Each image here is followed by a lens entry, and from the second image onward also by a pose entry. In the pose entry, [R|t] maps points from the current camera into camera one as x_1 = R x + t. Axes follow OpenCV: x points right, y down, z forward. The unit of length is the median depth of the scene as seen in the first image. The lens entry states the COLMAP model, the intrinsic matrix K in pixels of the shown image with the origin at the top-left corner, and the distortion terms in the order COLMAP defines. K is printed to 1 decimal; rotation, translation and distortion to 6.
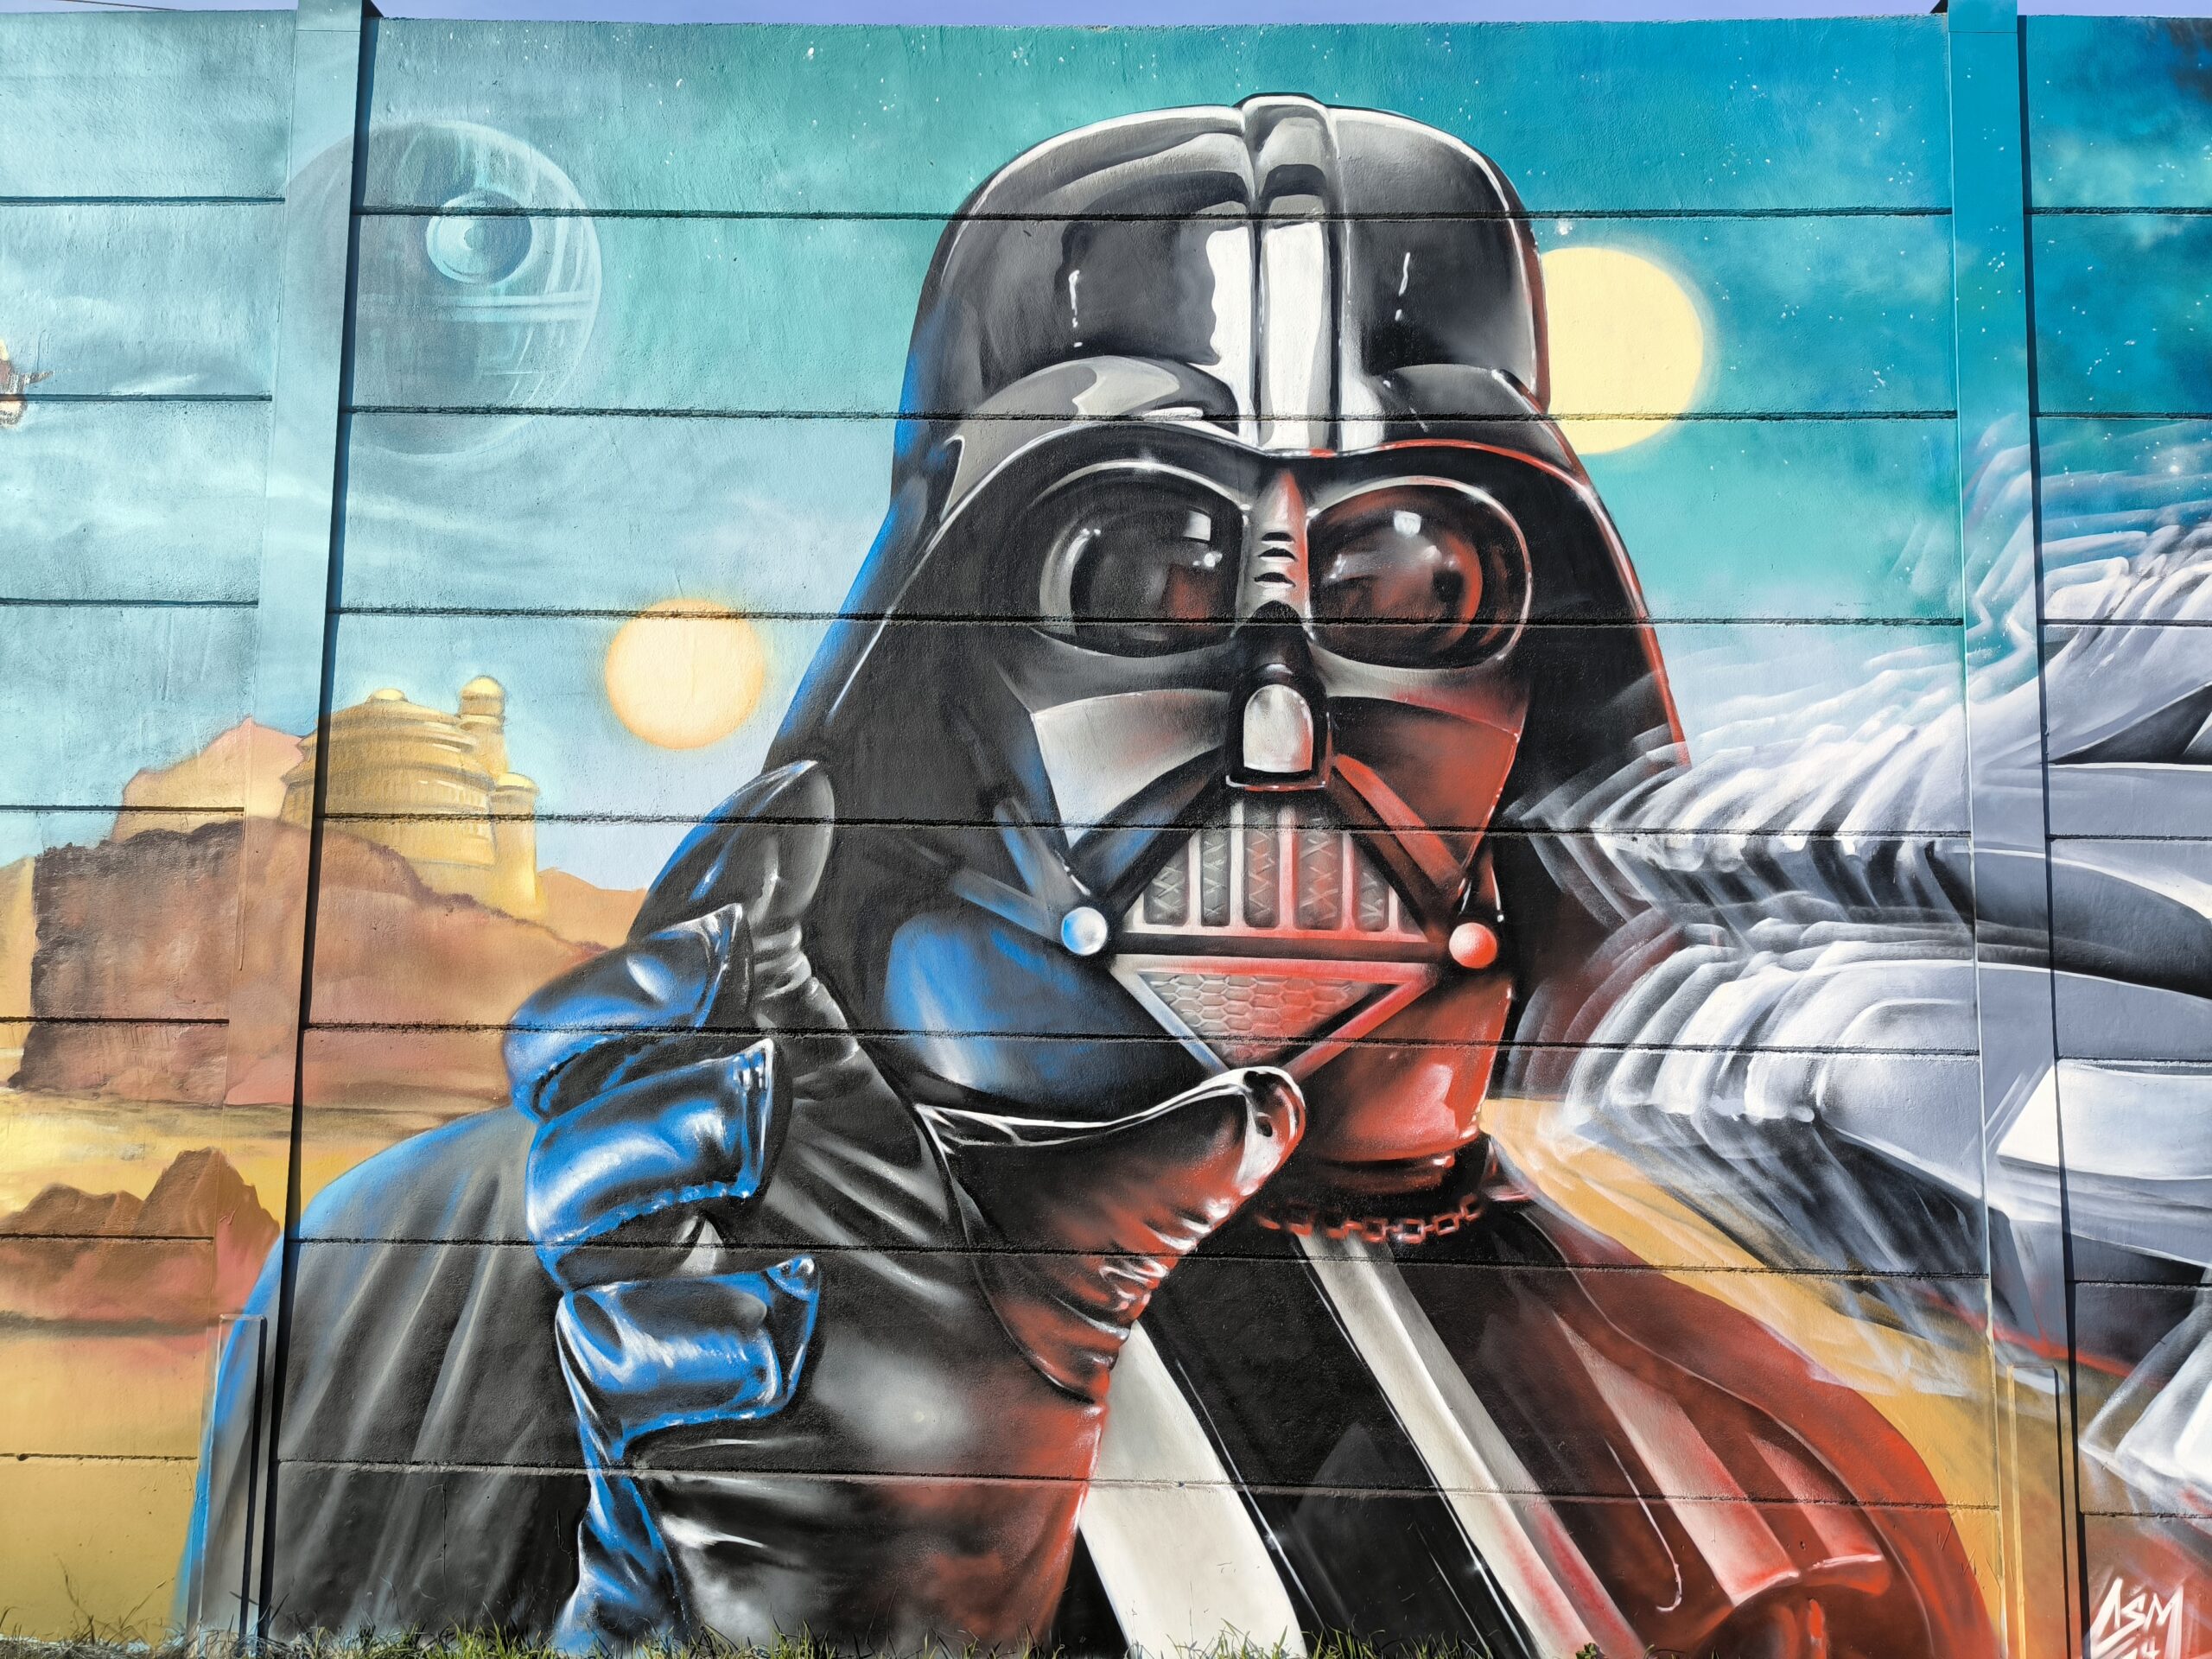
lens RADIAL K [[1569.8, 0, 1106.0], [0, 1569.8, 829.5], [0, 0, 1]] dist [0.028996, -0.003146]
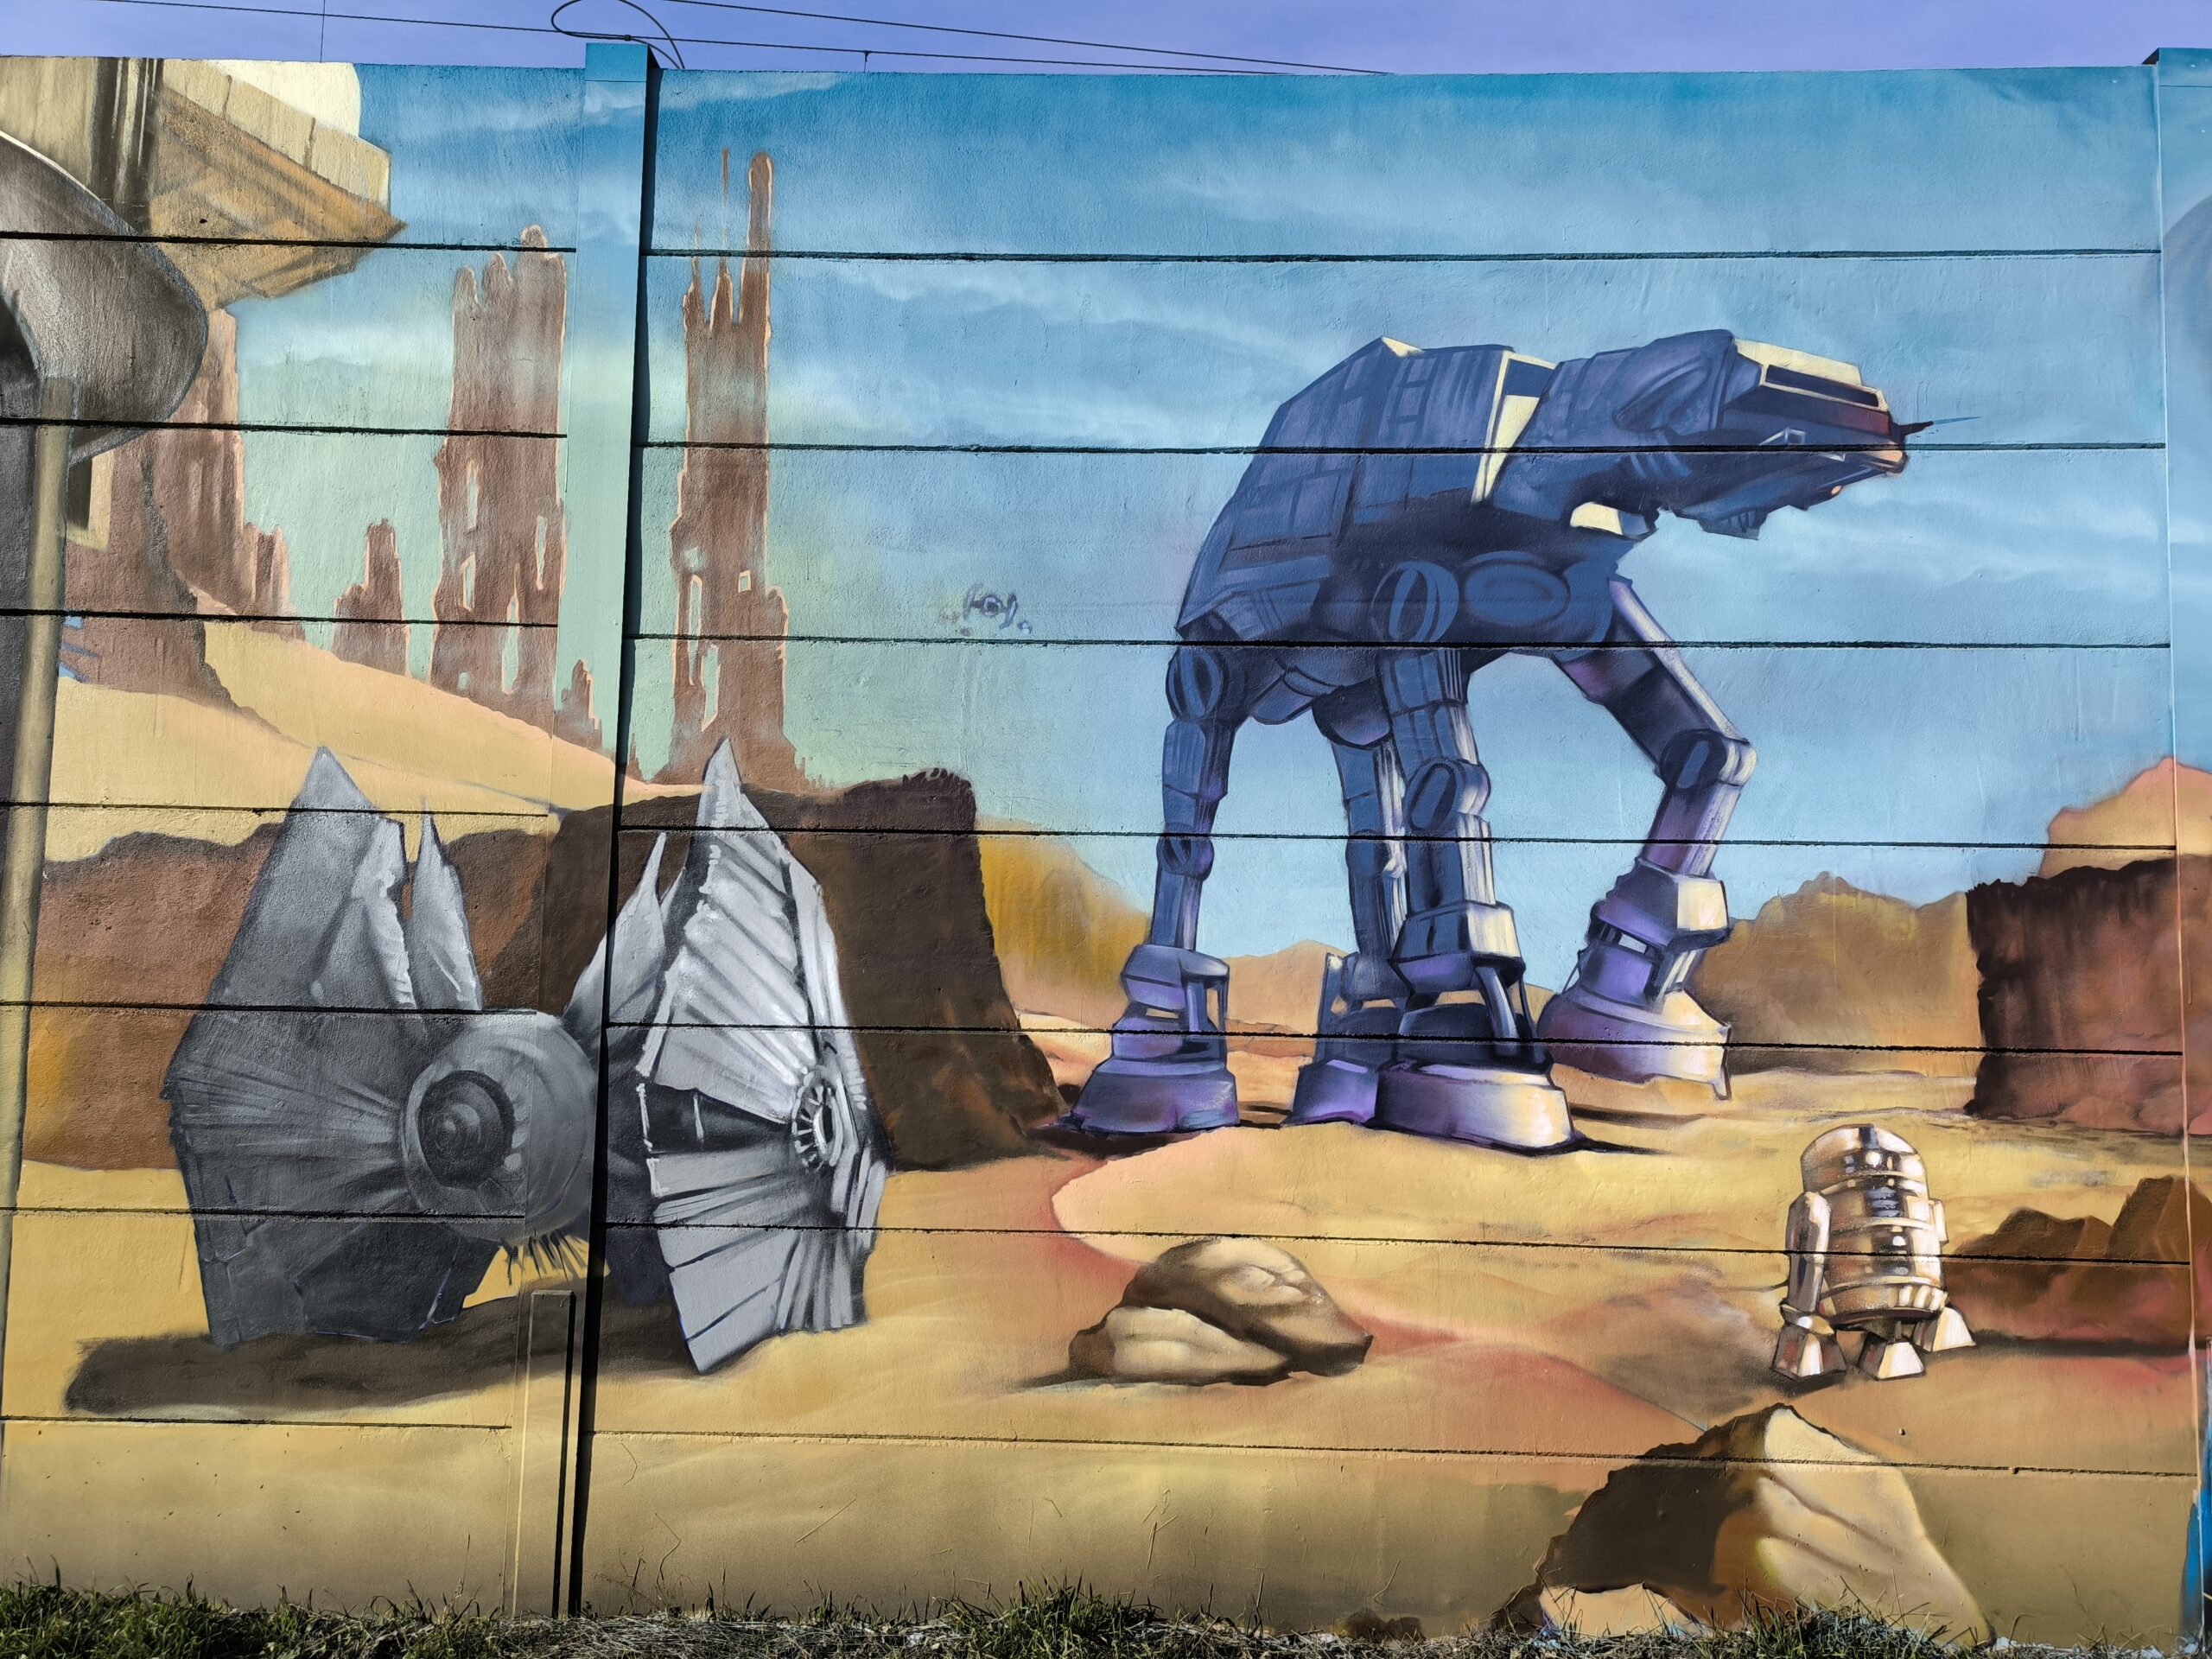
lens RADIAL K [[1569.8, 0, 1106.0], [0, 1569.8, 829.5], [0, 0, 1]] dist [0.028996, -0.003146]
pose [[0.999959, 0.002048, 0.008775, -1.263190], [-0.002152, 0.999926, 0.011940, -0.035525], [-0.008750, -0.011958, 0.999890, -0.028034]]
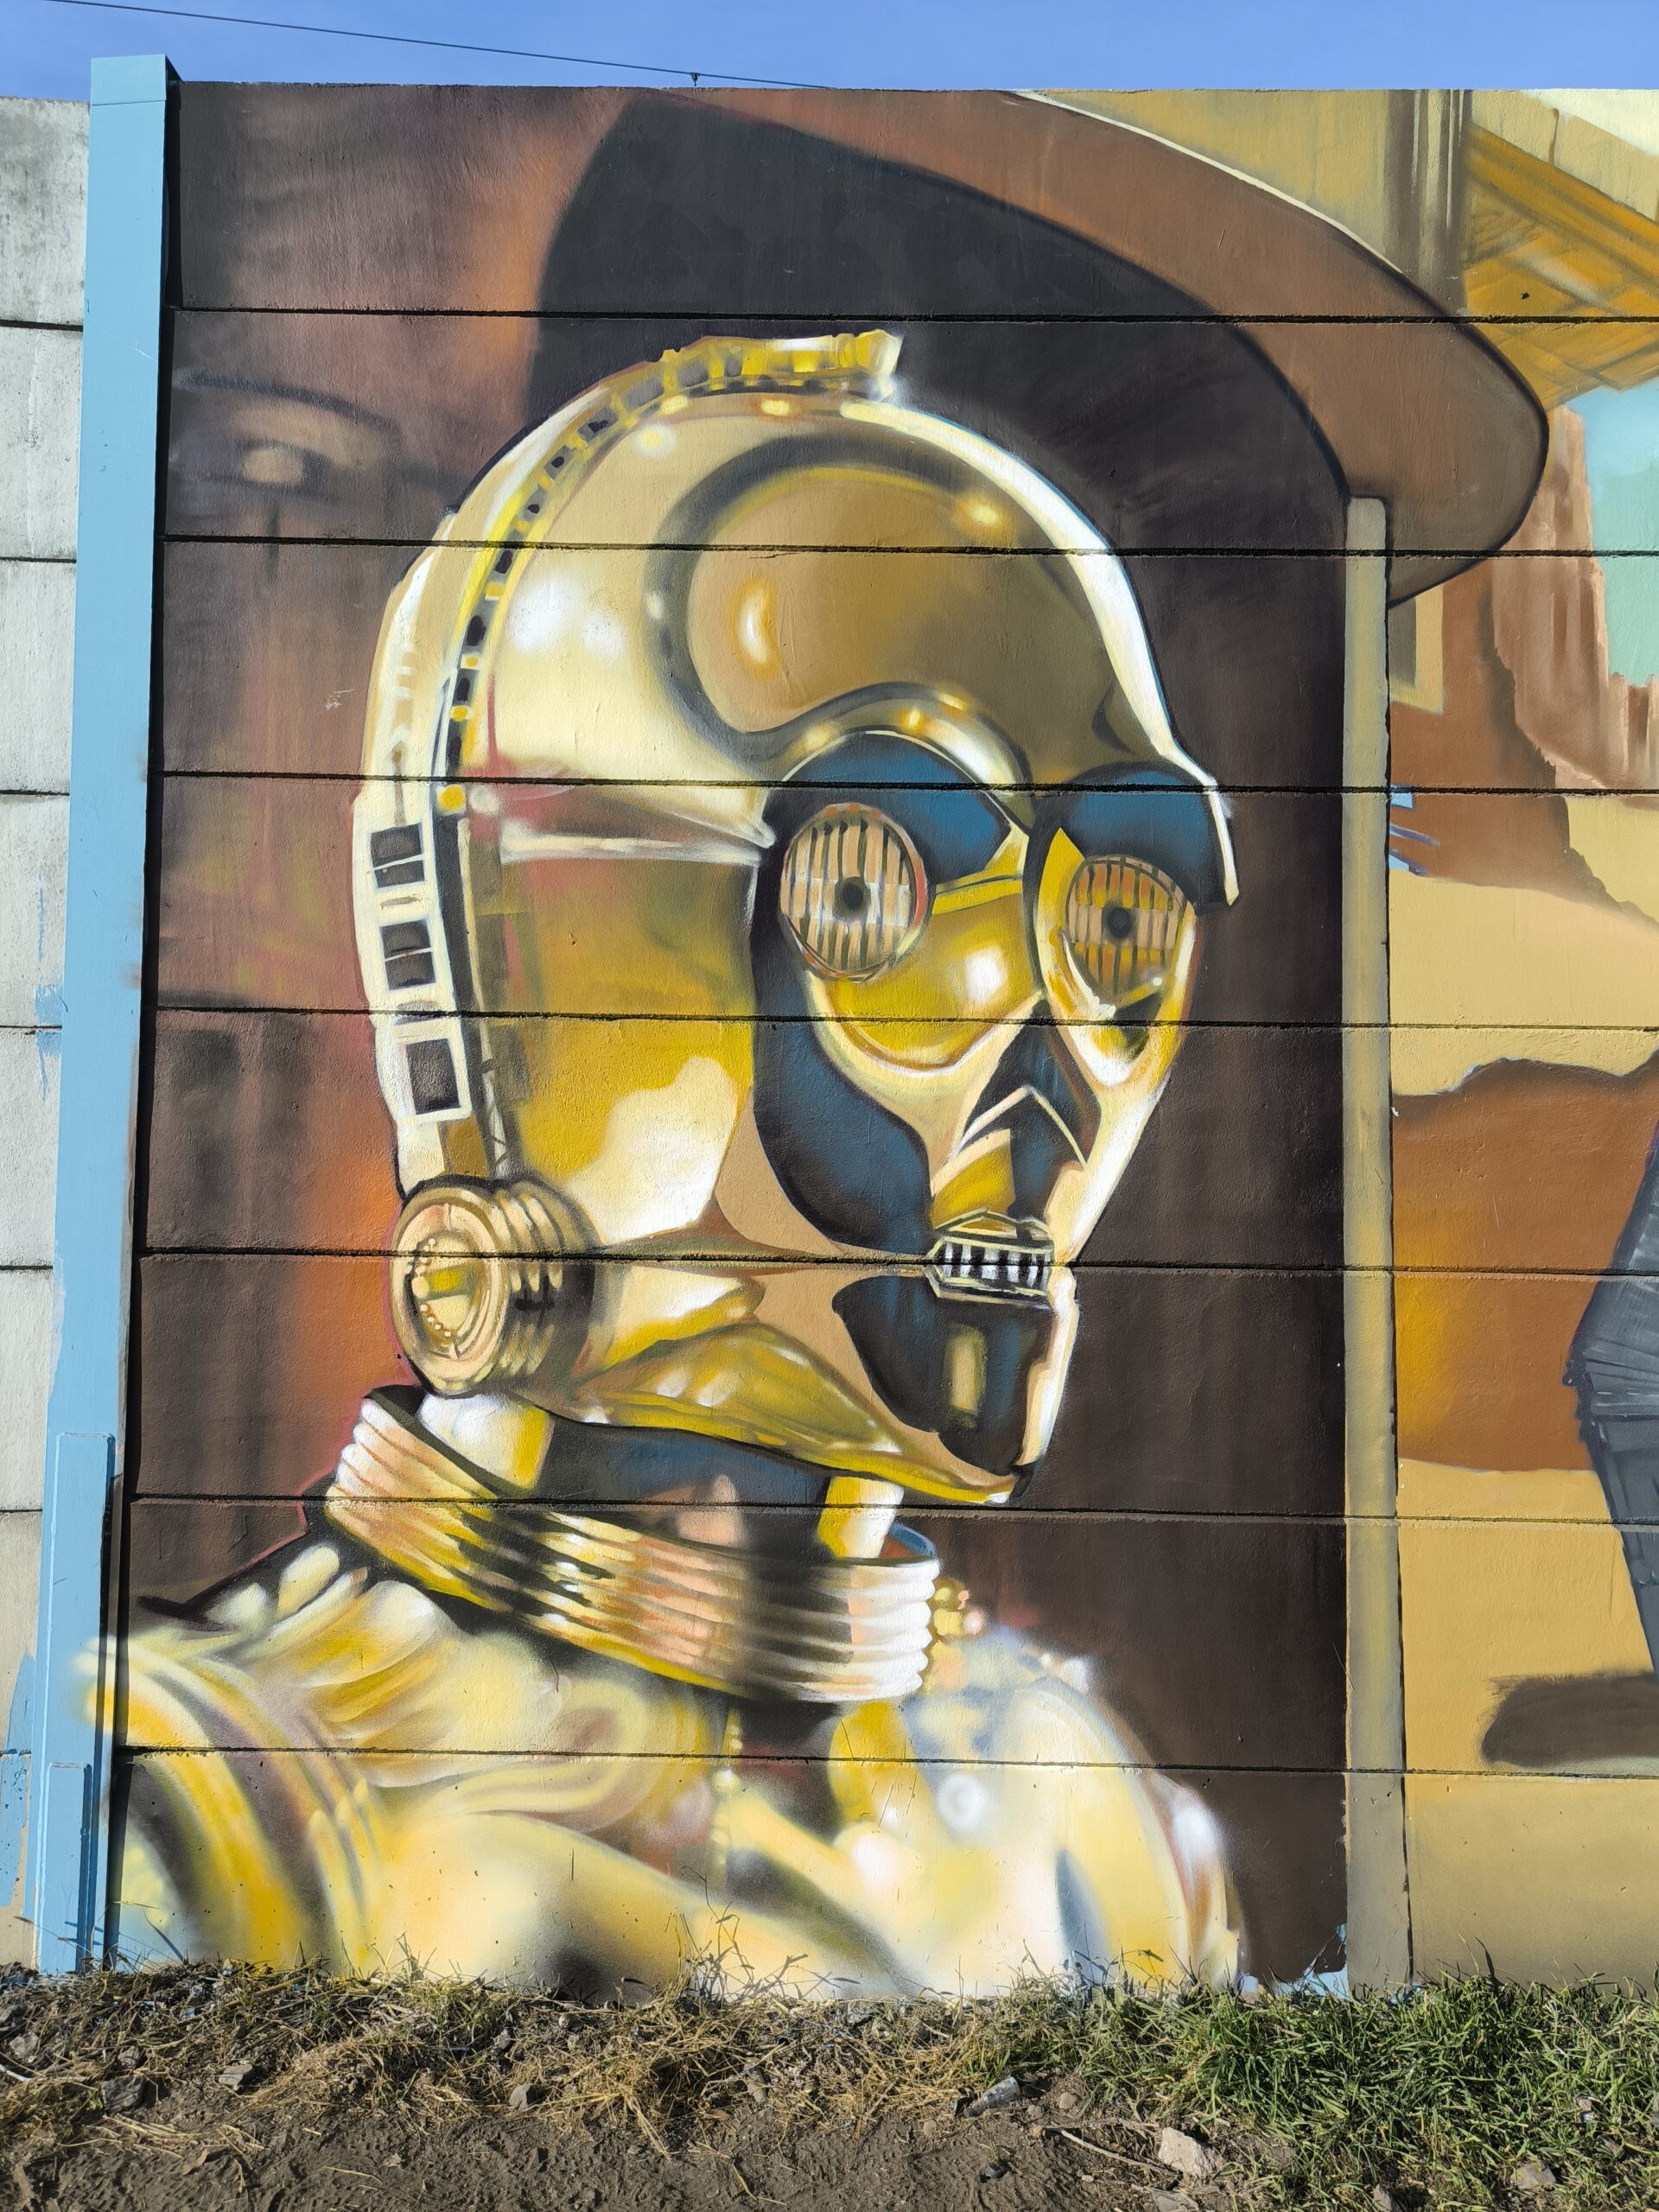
lens RADIAL K [[1569.8, 0, 829.5], [0, 1569.8, 1106.0], [0, 0, 1]] dist [0.028996, -0.003146]
pose [[0.999738, -0.006634, 0.021912, -2.309675], [0.005568, 0.998814, 0.048371, -0.037177], [-0.022207, -0.048236, 0.998589, 0.192202]]
